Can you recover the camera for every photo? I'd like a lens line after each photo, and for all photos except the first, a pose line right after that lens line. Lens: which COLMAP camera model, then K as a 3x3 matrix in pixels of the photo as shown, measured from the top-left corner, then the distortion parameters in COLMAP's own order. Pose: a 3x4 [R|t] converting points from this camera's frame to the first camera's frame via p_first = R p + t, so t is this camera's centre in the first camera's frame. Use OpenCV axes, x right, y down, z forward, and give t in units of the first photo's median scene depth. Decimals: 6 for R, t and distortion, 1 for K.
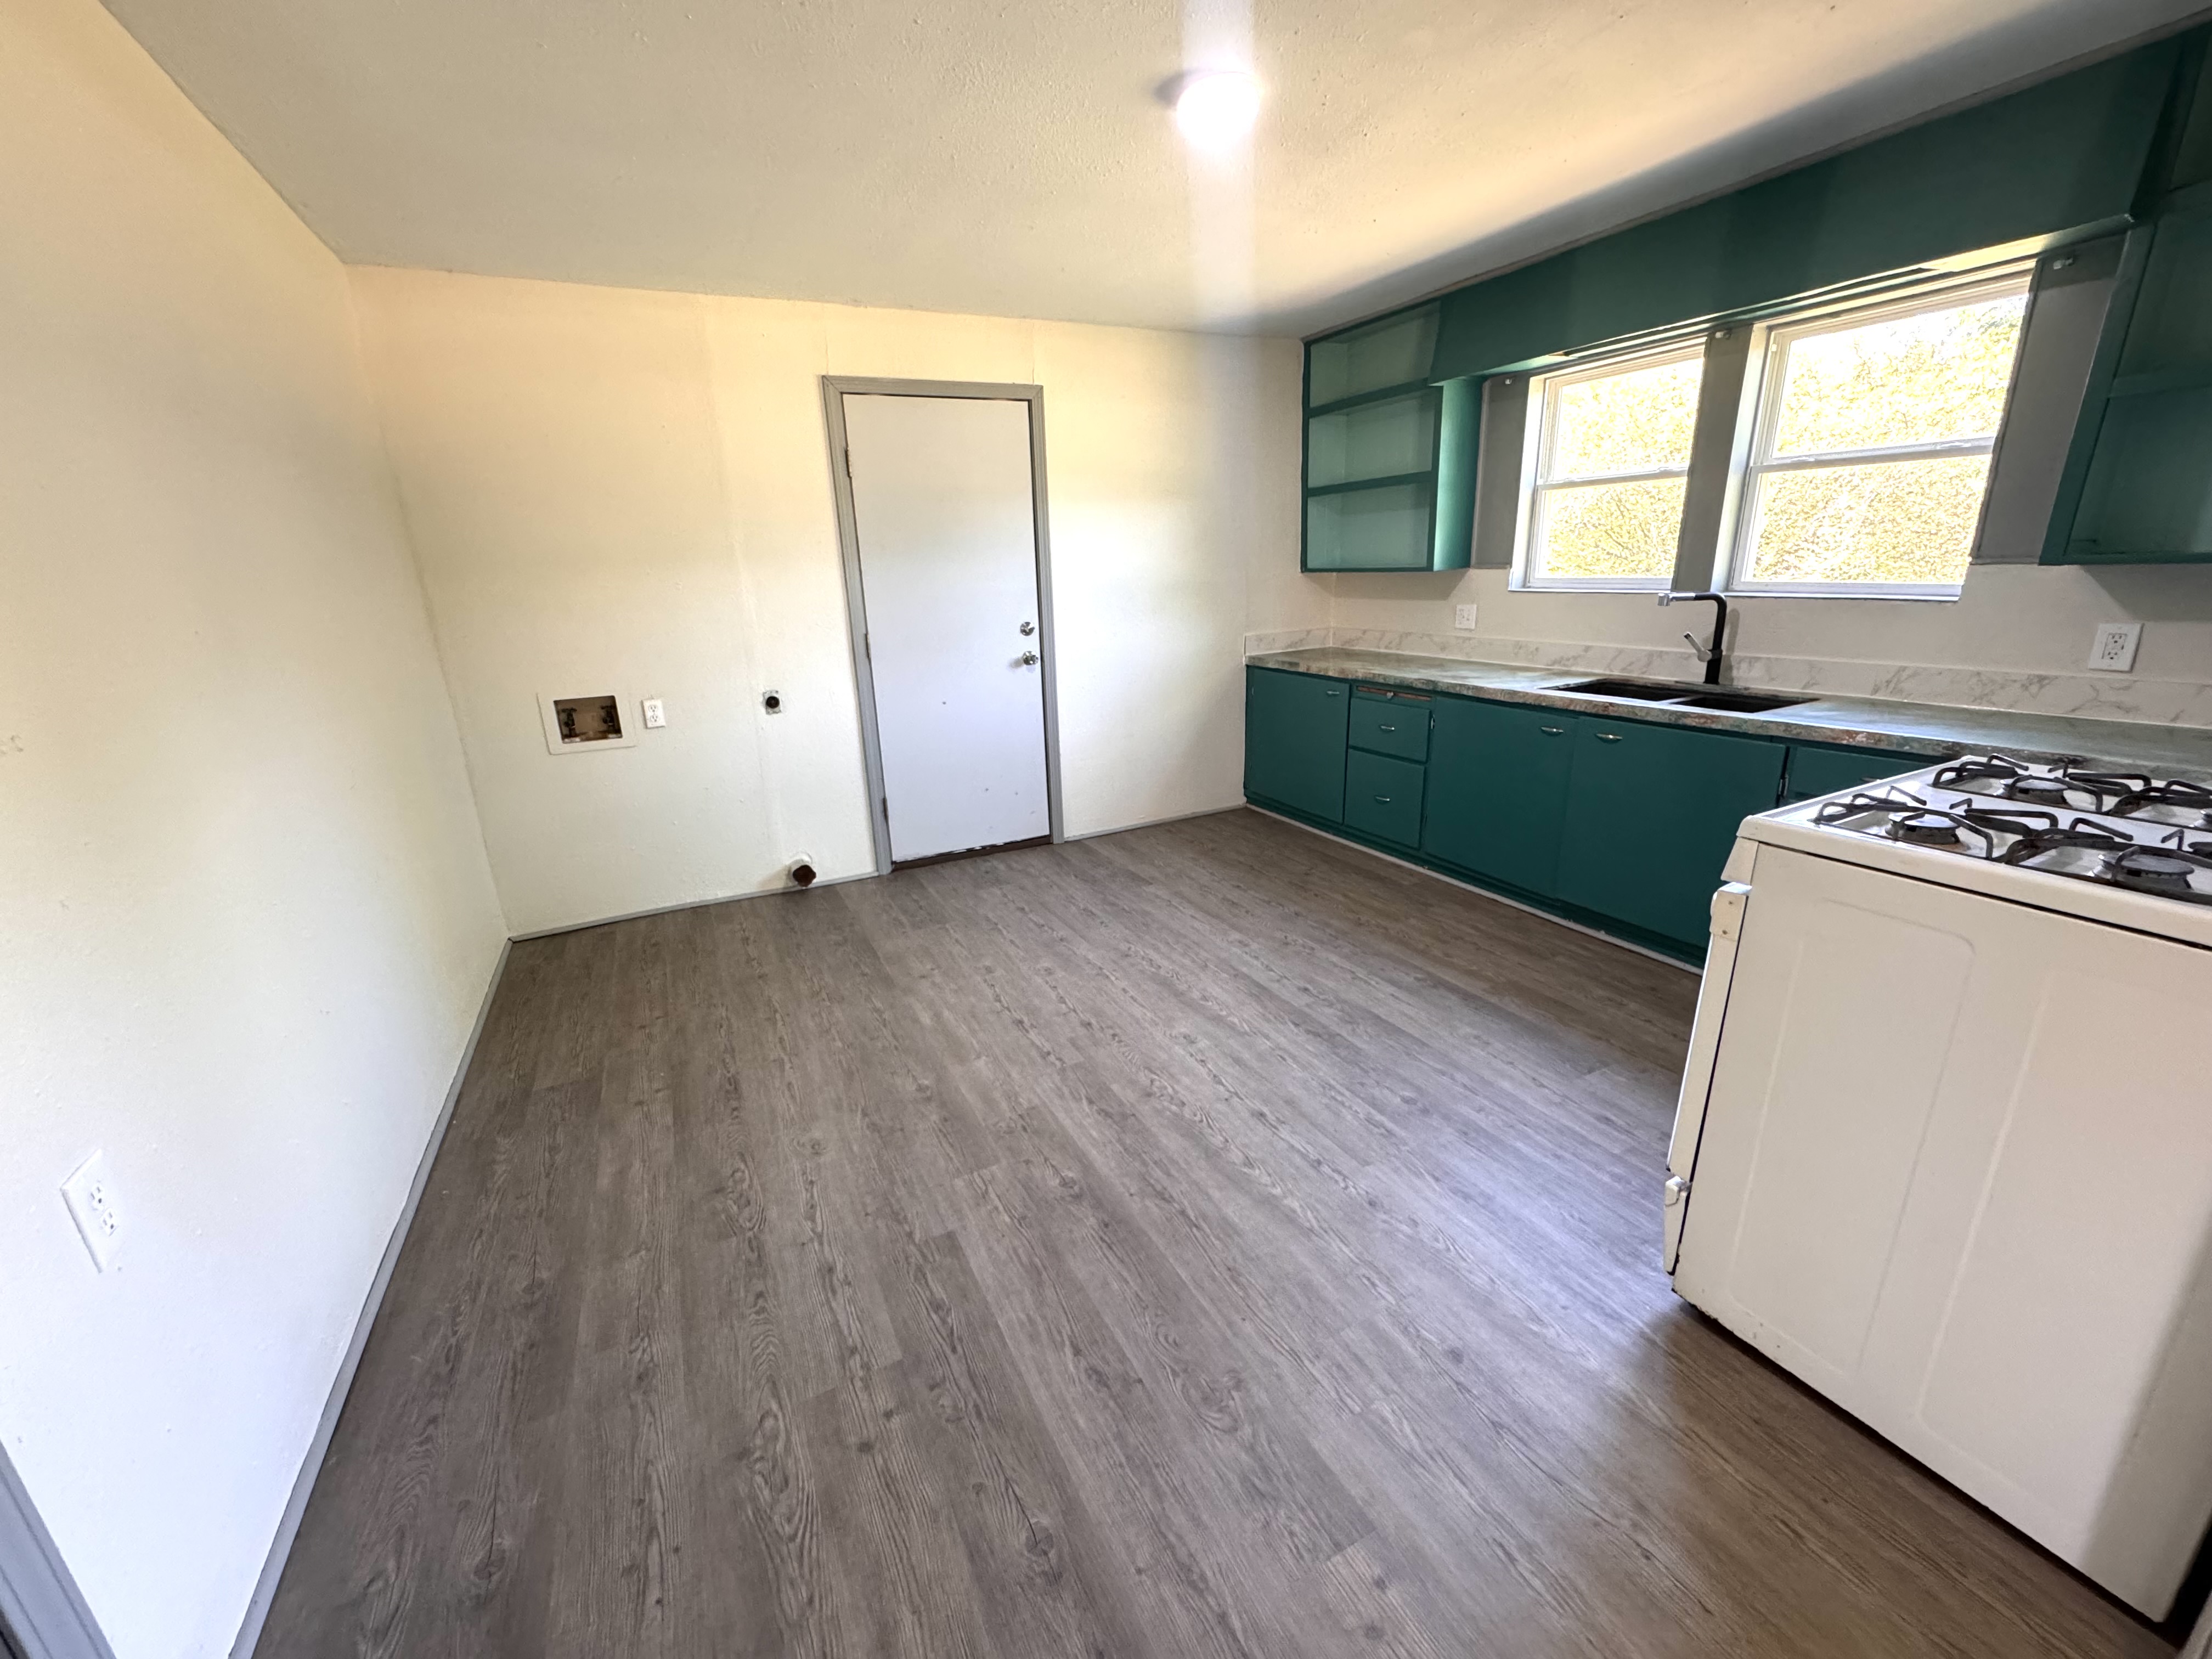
lens RADIAL K [[886.7, 0, 1109.1], [0, 886.7, 823.3], [0, 0, 1]] dist [0.003434, 0.000430]
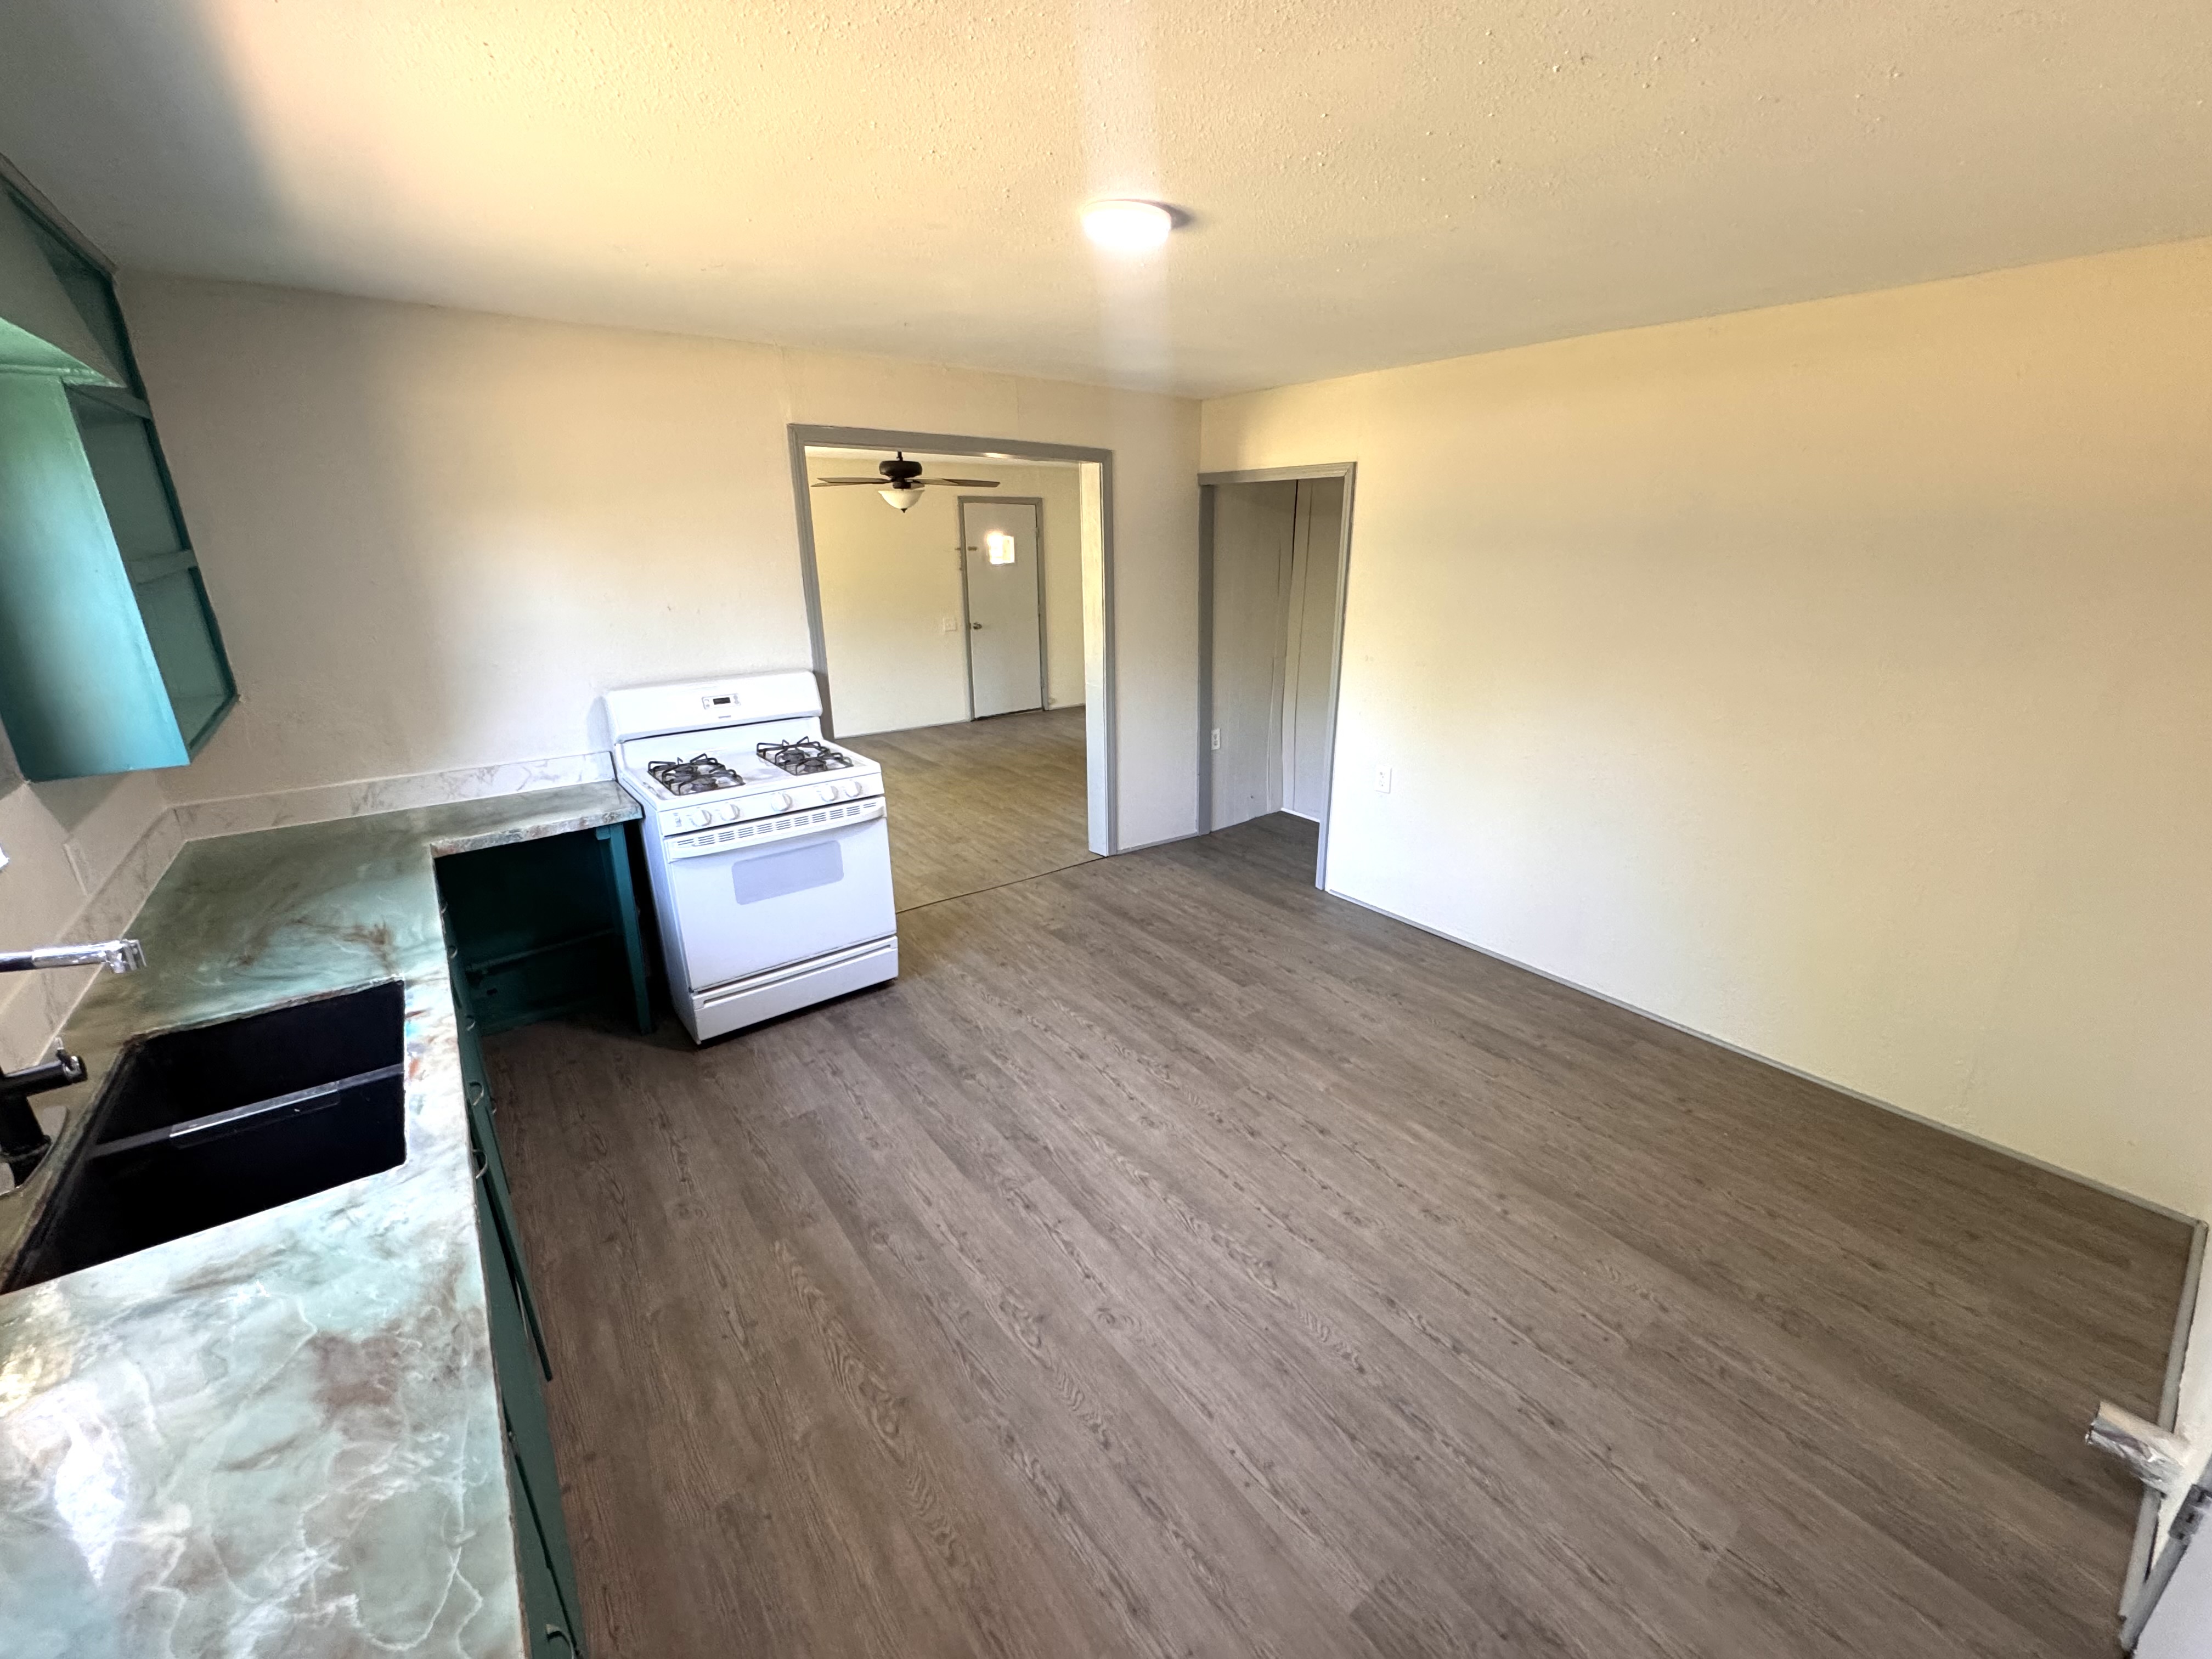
lens RADIAL K [[886.7, 0, 1109.1], [0, 886.7, 823.3], [0, 0, 1]] dist [0.003434, 0.000430]
pose [[-0.981503, 0.095957, -0.165663, 0.284242], [-0.016570, 0.819494, 0.572848, -0.668139], [0.190728, 0.564997, -0.802746, 1.681281]]
